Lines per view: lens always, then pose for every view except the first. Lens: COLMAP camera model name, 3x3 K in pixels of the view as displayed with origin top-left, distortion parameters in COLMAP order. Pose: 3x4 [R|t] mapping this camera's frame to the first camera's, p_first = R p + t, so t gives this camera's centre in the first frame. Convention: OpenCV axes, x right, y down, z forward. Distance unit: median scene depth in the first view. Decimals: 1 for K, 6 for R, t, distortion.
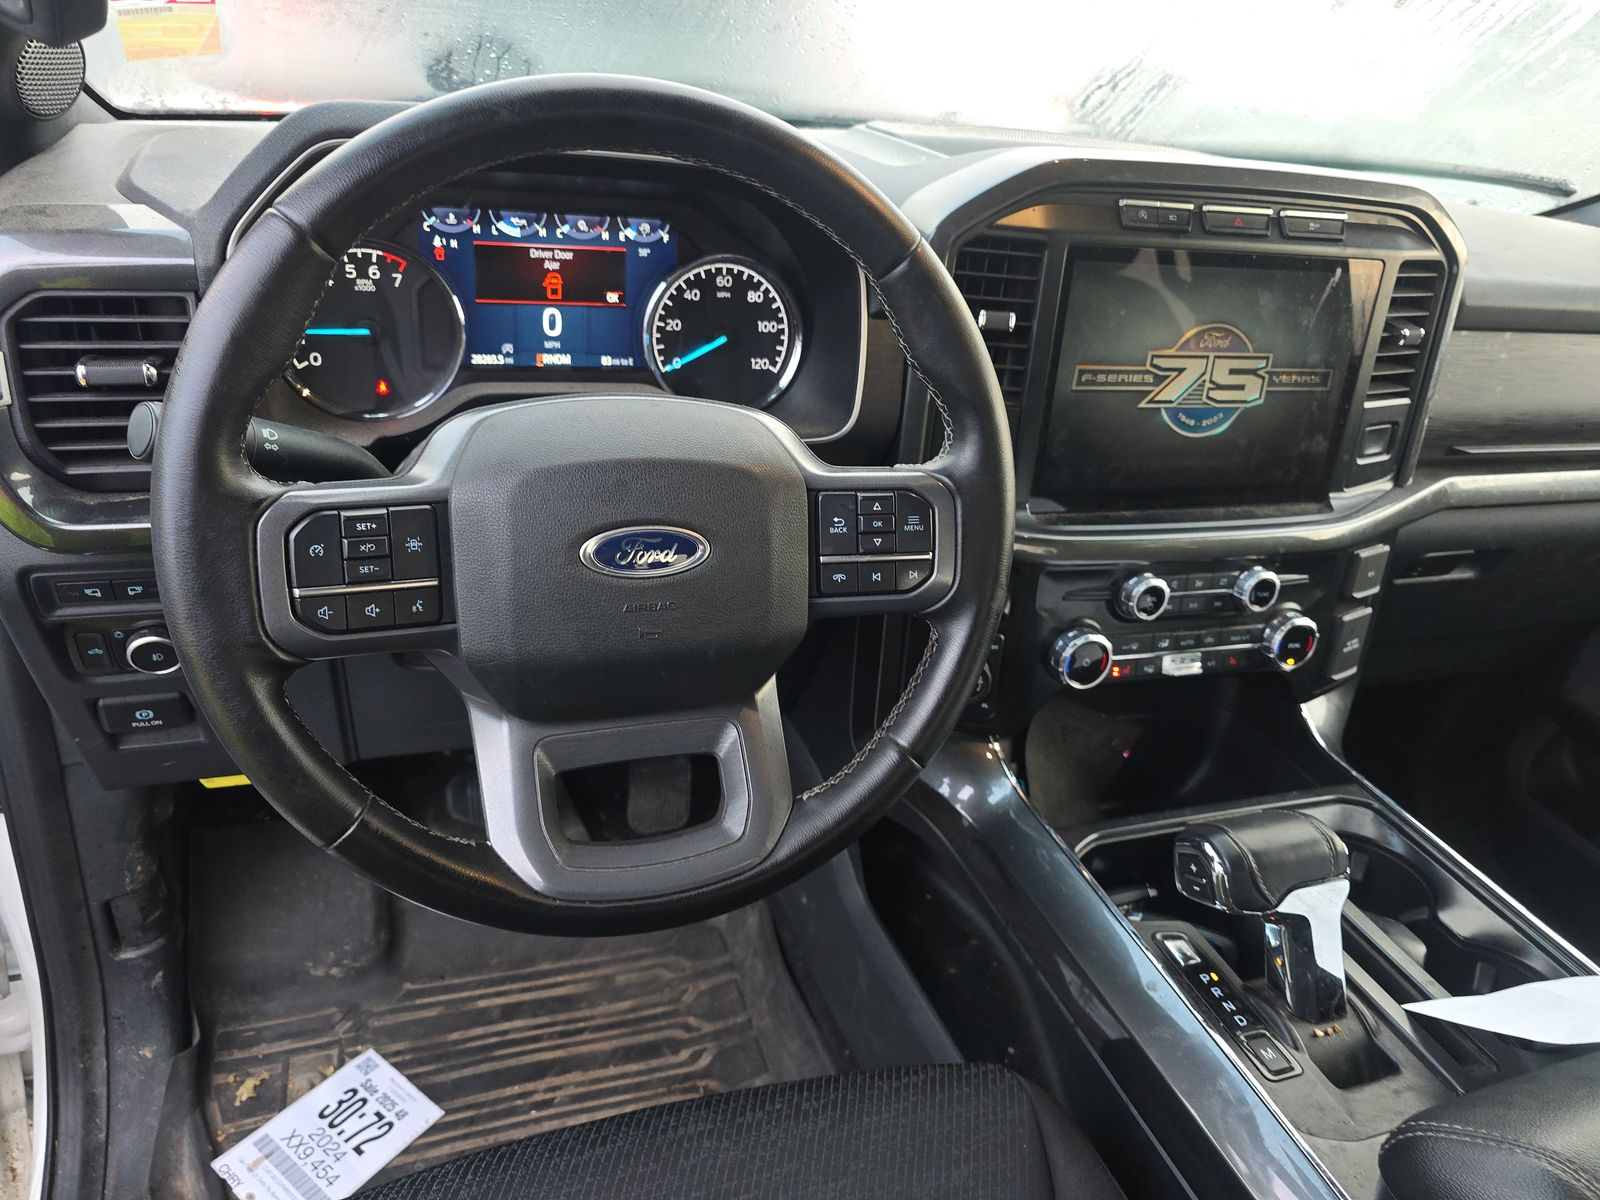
lens RADIAL K [[1060.3, 0, 861.6], [0, 1060.3, 584.6], [0, 0, 1]] dist [0.004164, -0.013255]
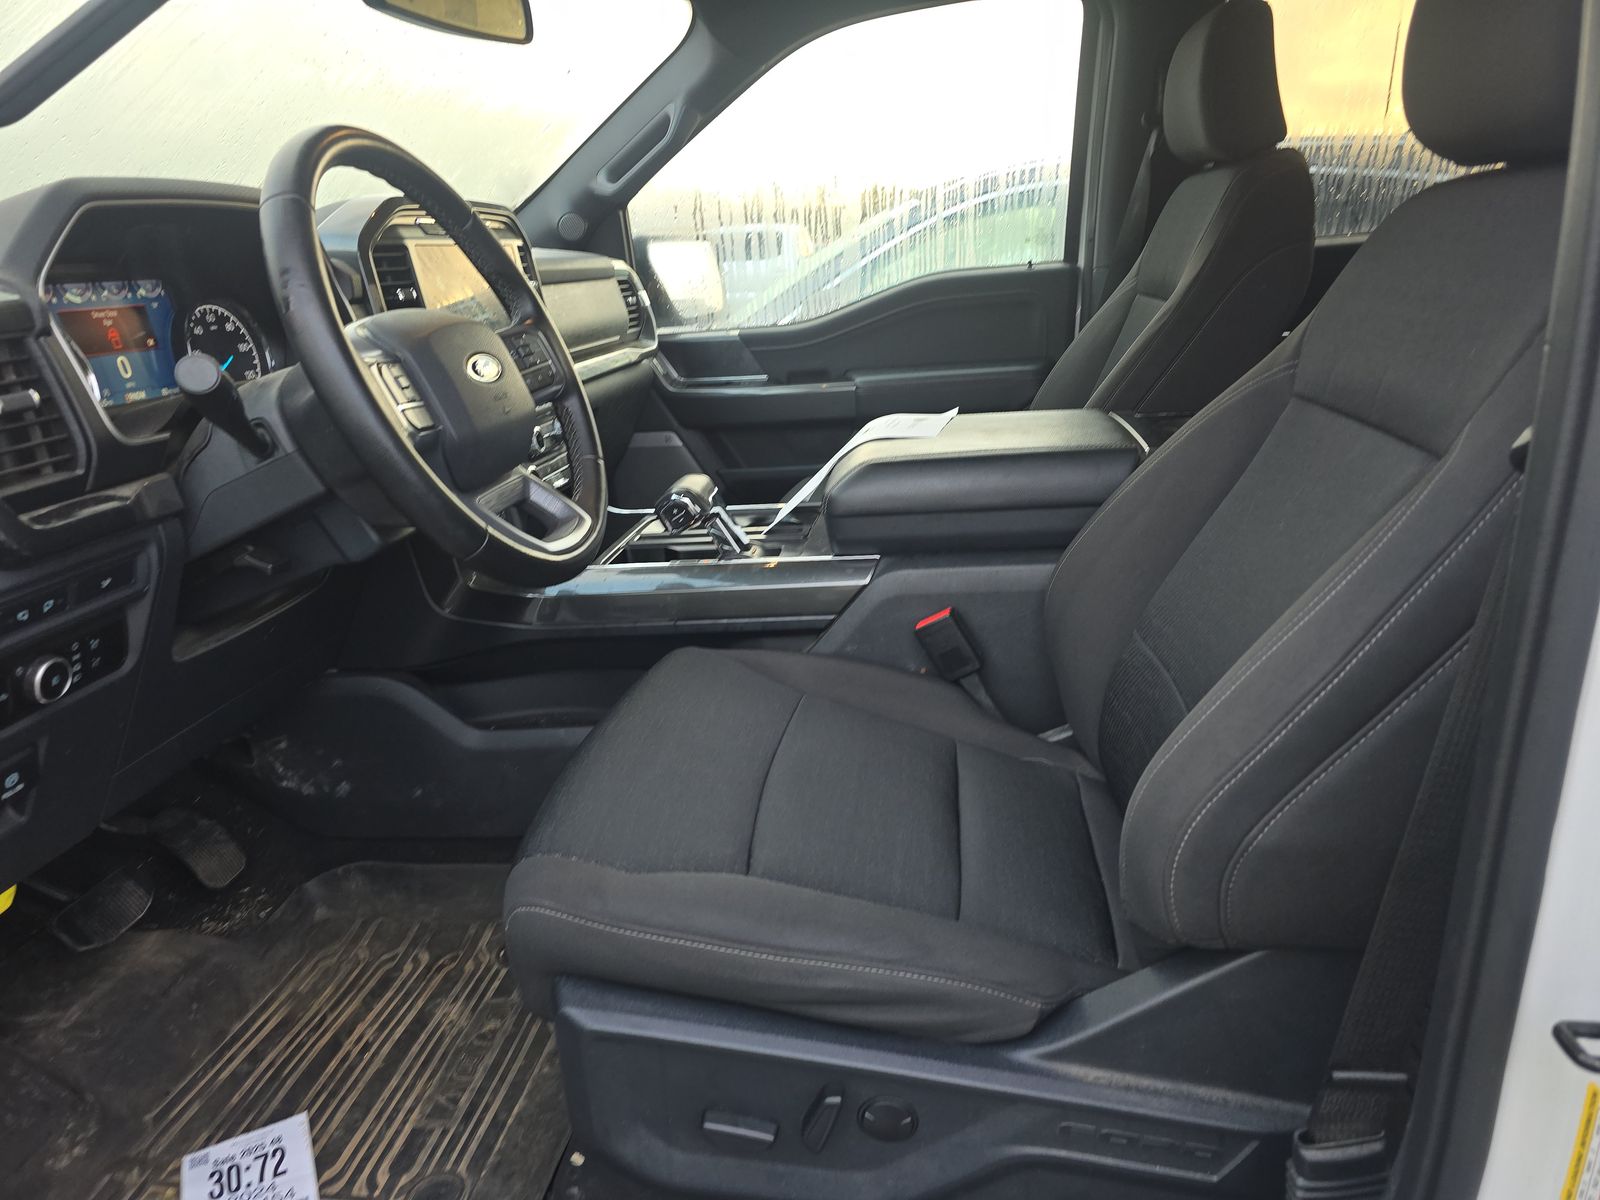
lens RADIAL K [[1060.3, 0, 789.6], [0, 1060.3, 593.3], [0, 0, 1]] dist [0.004164, -0.013255]
pose [[0.452435, -0.397589, 0.798264, -1.012254], [0.510362, 0.849481, 0.133838, 0.201948], [-0.731323, 0.346851, 0.587249, -0.193587]]
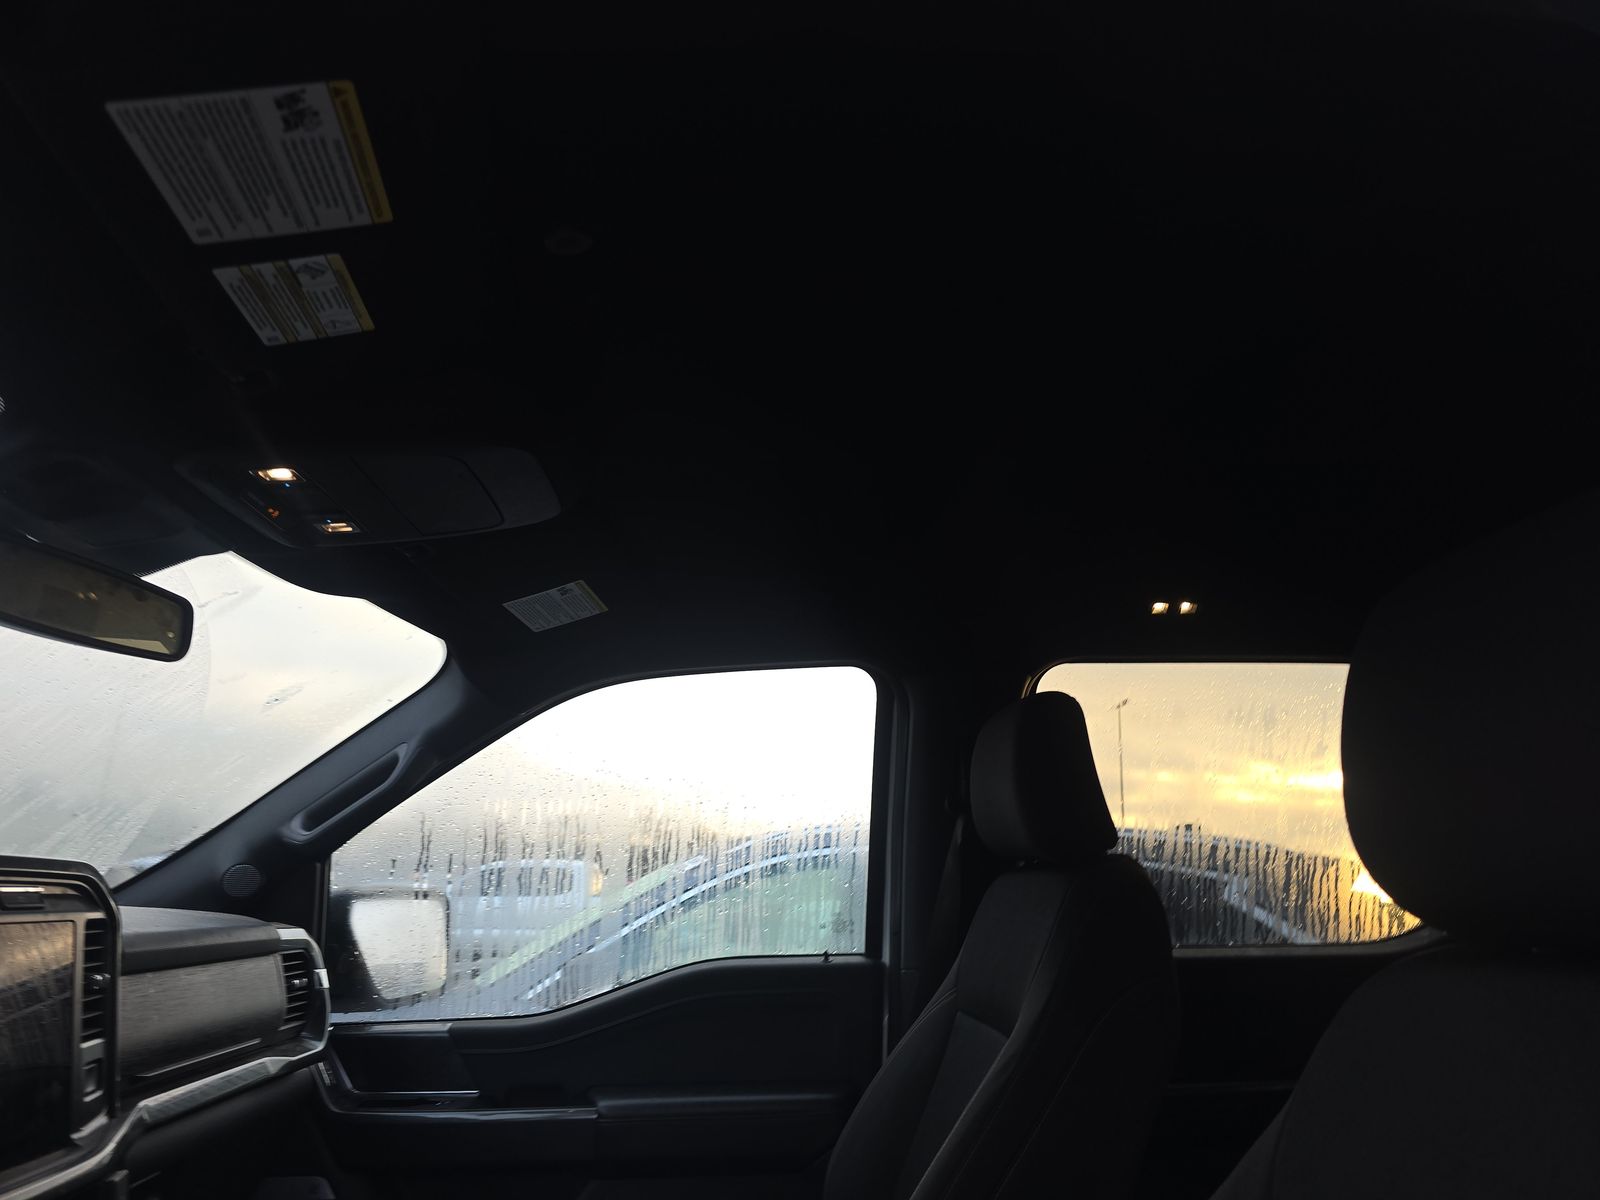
lens RADIAL K [[1060.3, 0, 793.6], [0, 1060.3, 597.2], [0, 0, 1]] dist [0.004164, -0.013255]
pose [[0.298441, 0.138814, 0.944279, -0.489954], [0.478006, 0.834604, -0.273765, 0.116986], [-0.826101, 0.533074, 0.182726, -0.100656]]
